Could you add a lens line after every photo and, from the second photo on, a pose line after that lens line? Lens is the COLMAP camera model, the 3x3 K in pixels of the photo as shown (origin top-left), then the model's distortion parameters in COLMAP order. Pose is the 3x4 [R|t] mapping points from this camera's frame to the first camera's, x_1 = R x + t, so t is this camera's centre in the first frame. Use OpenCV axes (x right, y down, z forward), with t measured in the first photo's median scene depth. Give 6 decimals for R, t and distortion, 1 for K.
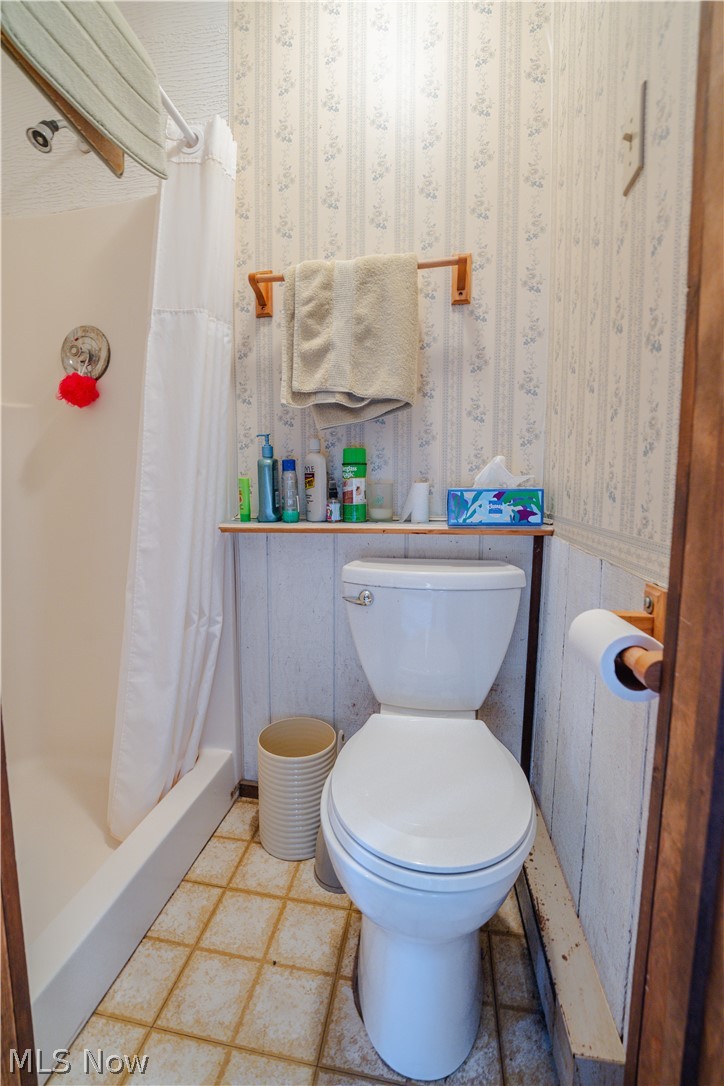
lens RADIAL K [[462.9, 0, 362.2], [0, 462.9, 537.5], [0, 0, 1]] dist [-0.031376, 0.003376]
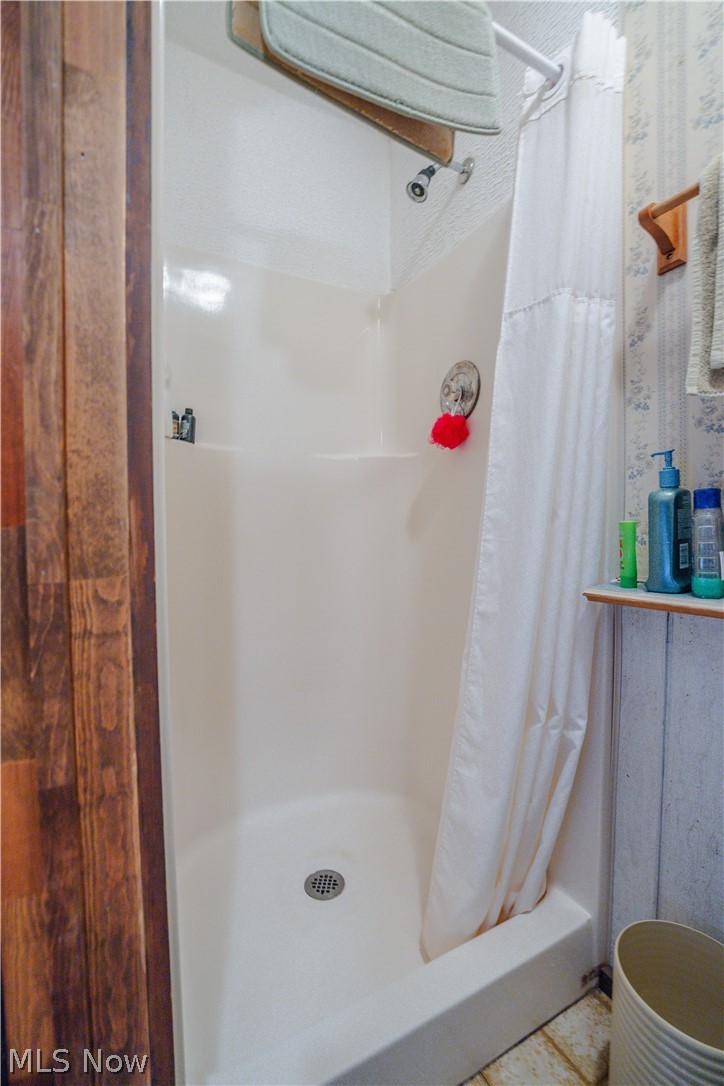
lens RADIAL K [[462.9, 0, 360.0], [0, 462.9, 547.4], [0, 0, 1]] dist [-0.031376, 0.003376]
pose [[0.604870, 0.024984, -0.795933, 0.034530], [-0.074123, 0.996935, -0.025036, -0.049310], [0.792867, 0.074140, 0.604867, 0.316935]]
